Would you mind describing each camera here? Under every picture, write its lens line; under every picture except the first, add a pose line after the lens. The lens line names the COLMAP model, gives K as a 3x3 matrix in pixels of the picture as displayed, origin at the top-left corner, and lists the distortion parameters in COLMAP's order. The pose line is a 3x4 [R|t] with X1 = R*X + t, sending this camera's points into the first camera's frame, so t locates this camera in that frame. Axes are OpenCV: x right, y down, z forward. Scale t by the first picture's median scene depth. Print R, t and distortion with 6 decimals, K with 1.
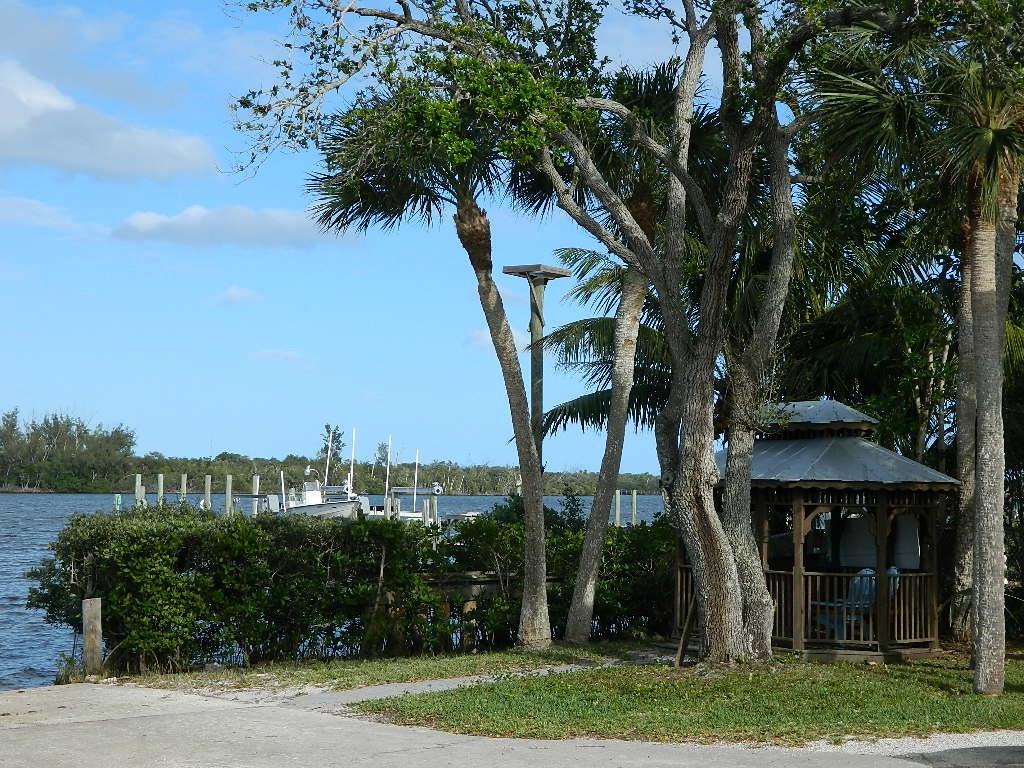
lens RADIAL K [[1694.4, 0, 512.3], [0, 1694.4, 383.4], [0, 0, 1]] dist [0.064319, 0.000000]
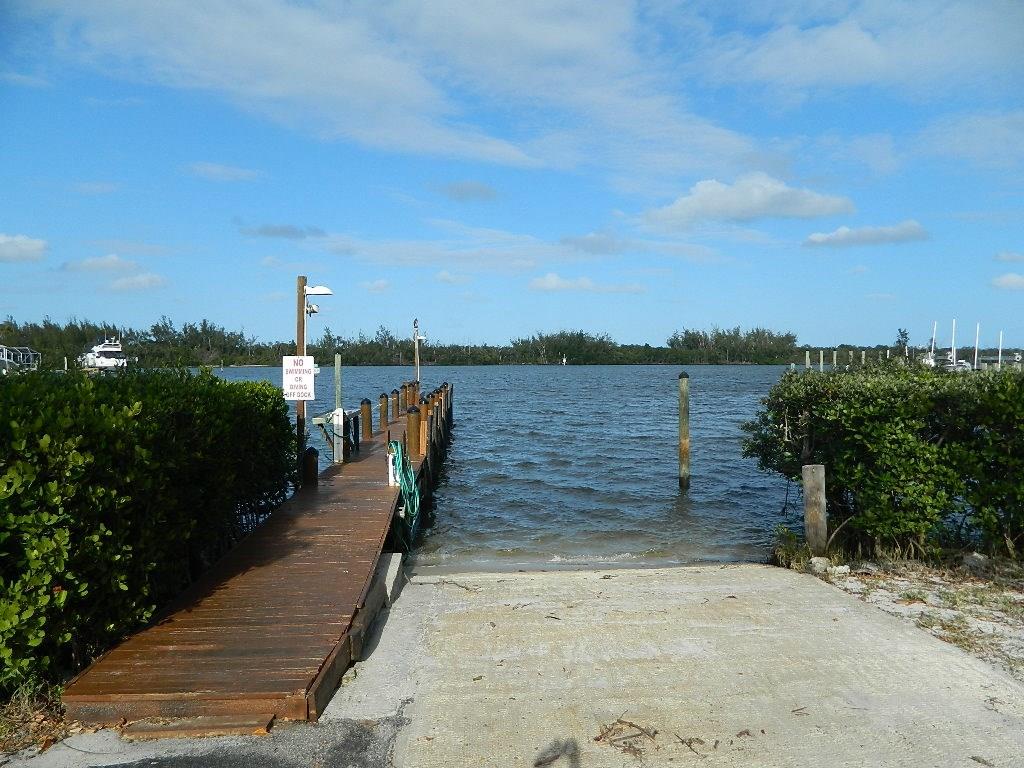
lens RADIAL K [[760.2, 0, 511.8], [0, 760.2, 381.4], [0, 0, 1]] dist [-0.000270, -0.001280]
pose [[0.839285, 0.003573, -0.543679, -0.164102], [0.042758, 0.996447, 0.072556, 0.048190], [0.542007, -0.084142, 0.836151, 0.590785]]
